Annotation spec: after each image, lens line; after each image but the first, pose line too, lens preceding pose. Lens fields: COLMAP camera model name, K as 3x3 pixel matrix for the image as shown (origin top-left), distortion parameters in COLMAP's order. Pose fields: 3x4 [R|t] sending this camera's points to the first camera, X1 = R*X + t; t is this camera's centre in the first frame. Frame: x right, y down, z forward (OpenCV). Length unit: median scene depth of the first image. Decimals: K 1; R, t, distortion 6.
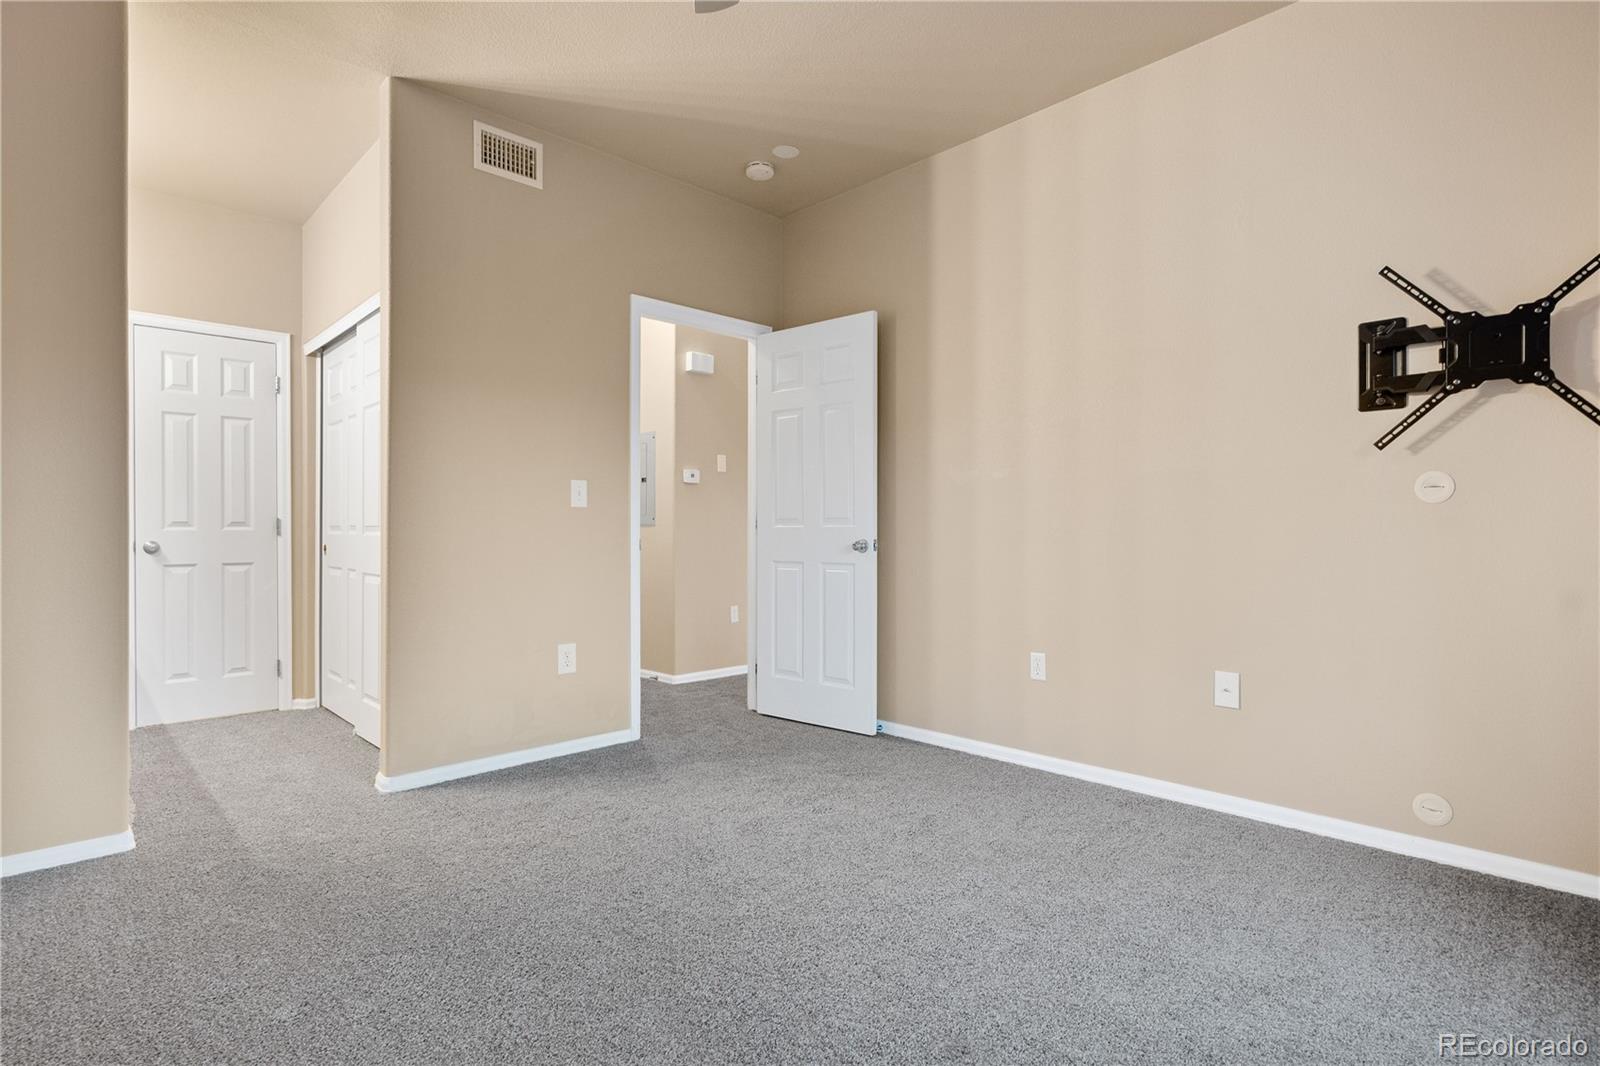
lens RADIAL K [[794.2, 0, 804.1], [0, 794.2, 524.6], [0, 0, 1]] dist [-0.008174, 0.003051]
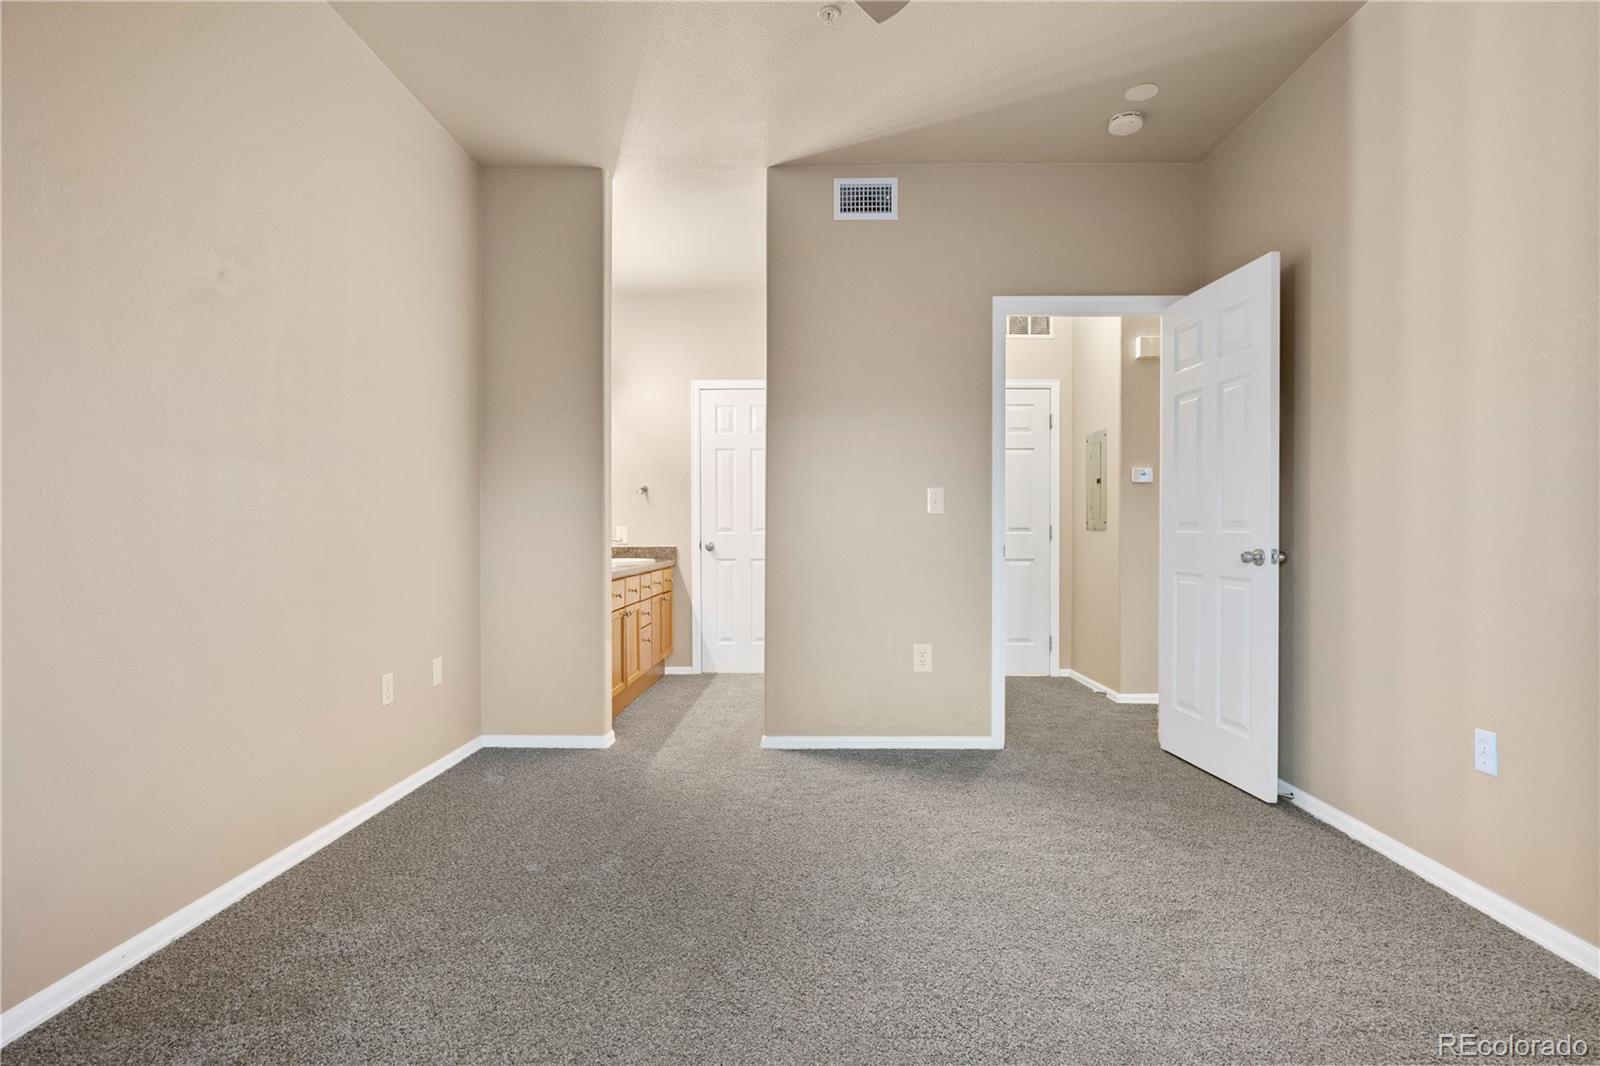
lens RADIAL K [[794.2, 0, 804.1], [0, 794.2, 524.6], [0, 0, 1]] dist [-0.008174, 0.003051]
pose [[0.702101, -0.005165, -0.712058, 0.332067], [0.005468, 0.999983, -0.001862, -0.006317], [0.712056, -0.002587, 0.702118, 0.144705]]
